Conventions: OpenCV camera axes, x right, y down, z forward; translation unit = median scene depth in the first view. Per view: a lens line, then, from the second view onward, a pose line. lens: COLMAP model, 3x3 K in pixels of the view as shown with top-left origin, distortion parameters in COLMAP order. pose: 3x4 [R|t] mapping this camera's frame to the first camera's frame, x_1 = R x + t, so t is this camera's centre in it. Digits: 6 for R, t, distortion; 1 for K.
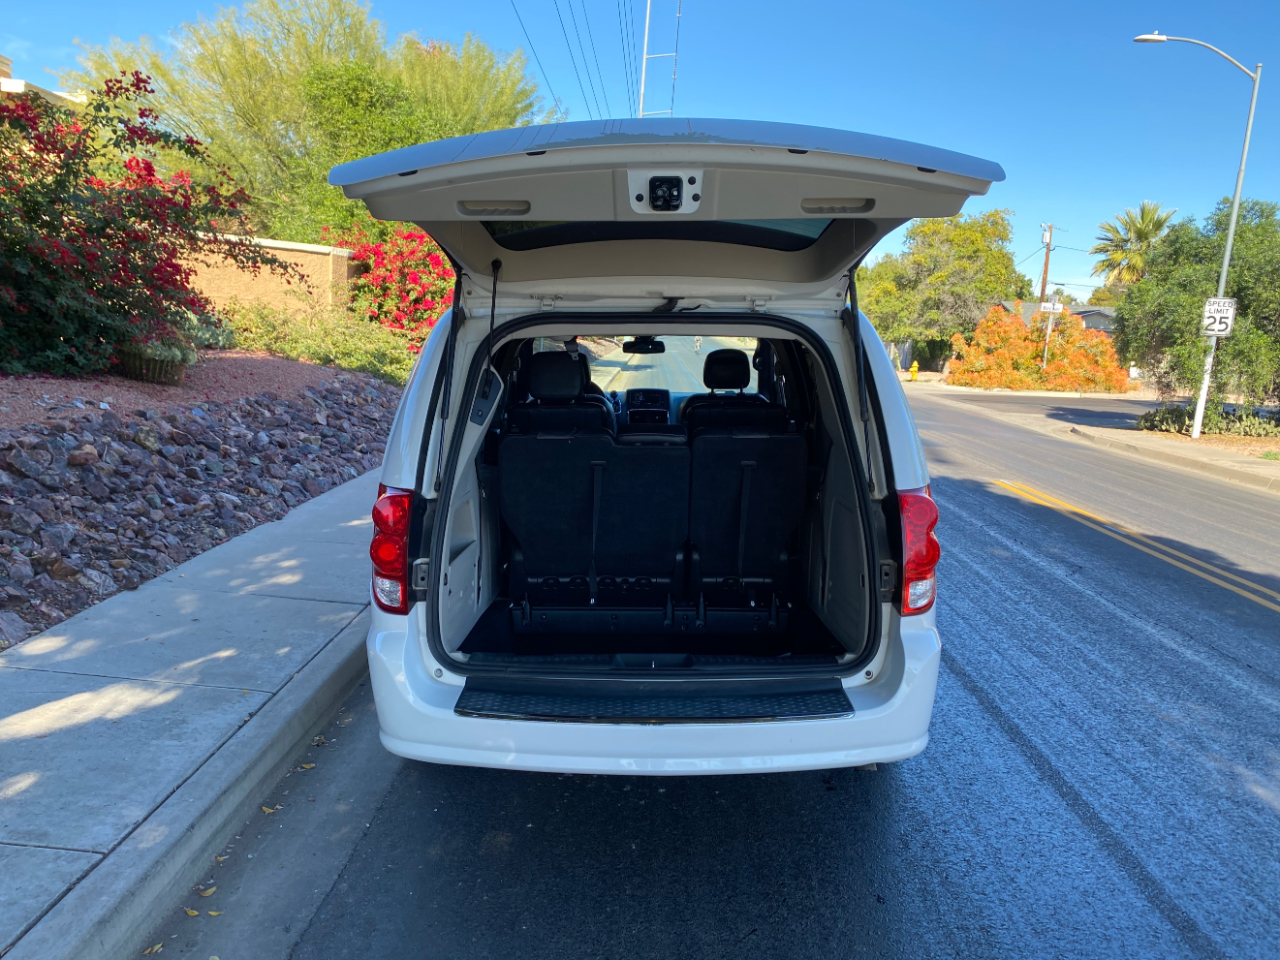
lens RADIAL K [[980.4, 0, 630.3], [0, 980.4, 484.1], [0, 0, 1]] dist [0.016725, -0.005154]
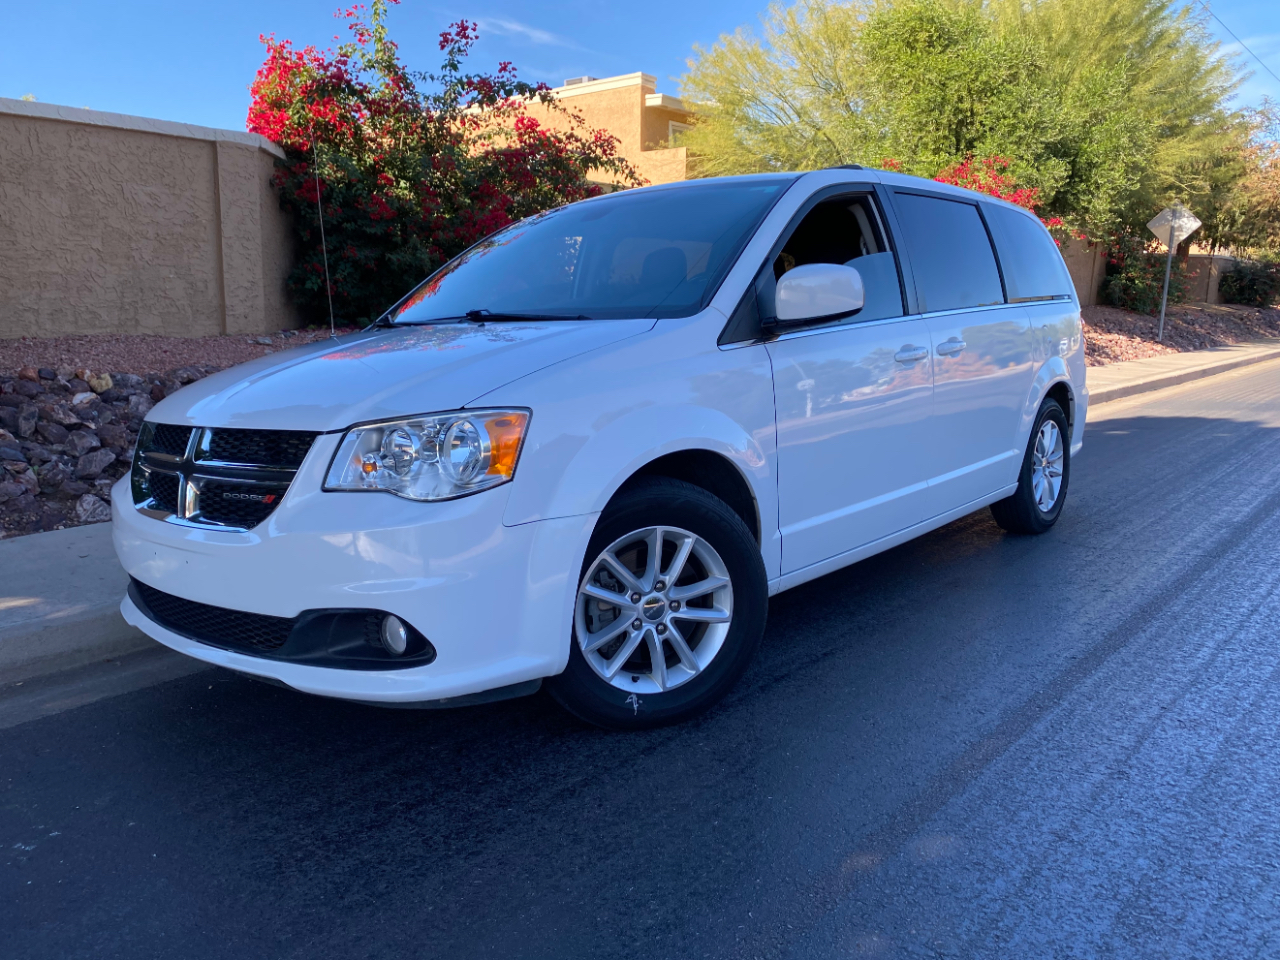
lens RADIAL K [[980.4, 0, 641.6], [0, 980.4, 478.2], [0, 0, 1]] dist [0.016725, -0.005154]
pose [[0.776034, 0.066580, -0.627167, 0.368673], [-0.064562, 0.997575, 0.026016, 0.006832], [0.627377, 0.020302, 0.778451, 0.438330]]
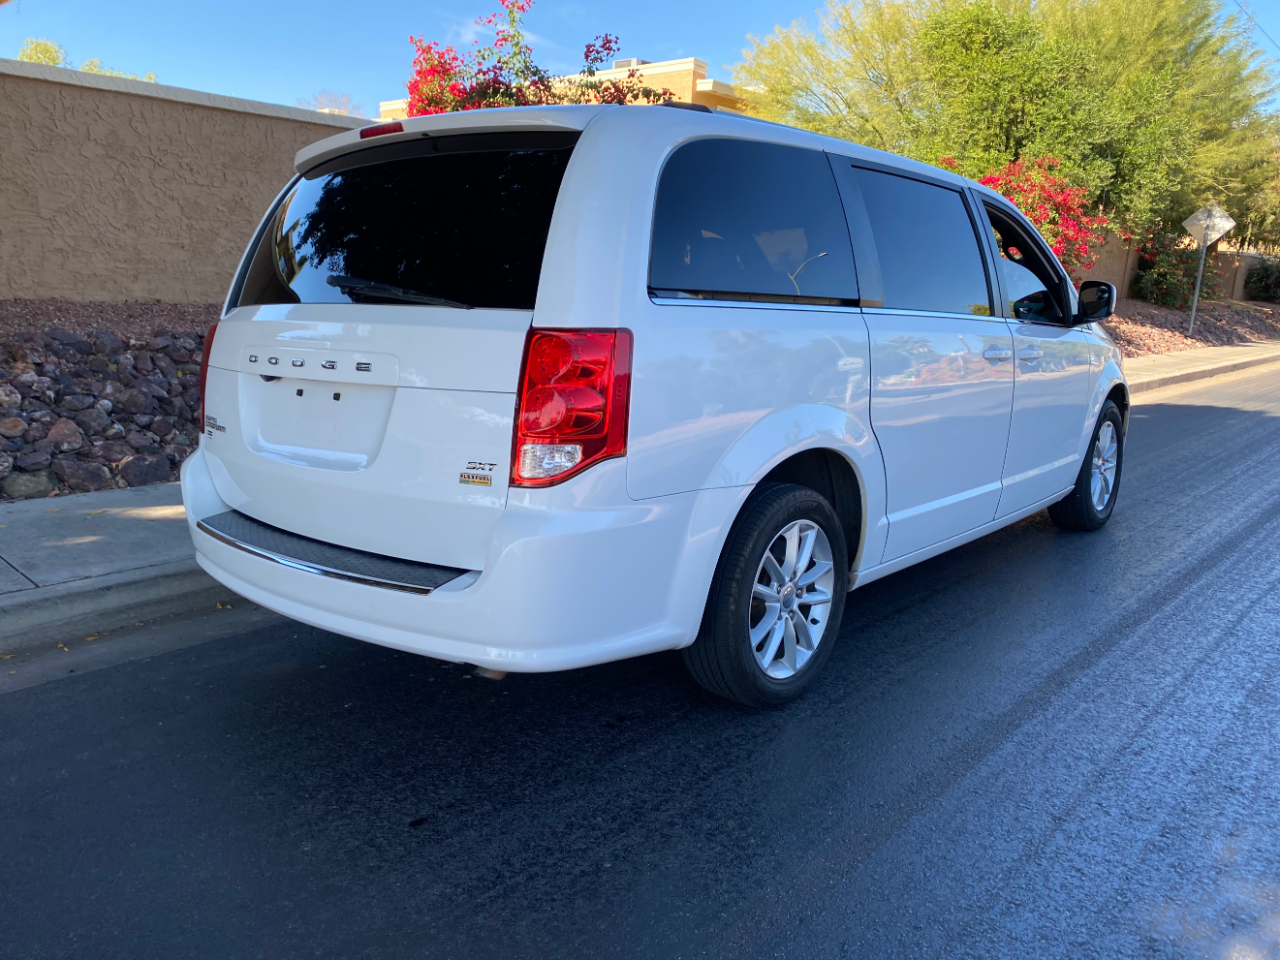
lens RADIAL K [[980.4, 0, 627.5], [0, 980.4, 468.9], [0, 0, 1]] dist [0.016725, -0.005154]
pose [[0.762147, 0.105899, -0.638685, 0.368561], [-0.101456, 0.993879, 0.043724, 0.033863], [0.639405, 0.031474, 0.768225, 0.202557]]
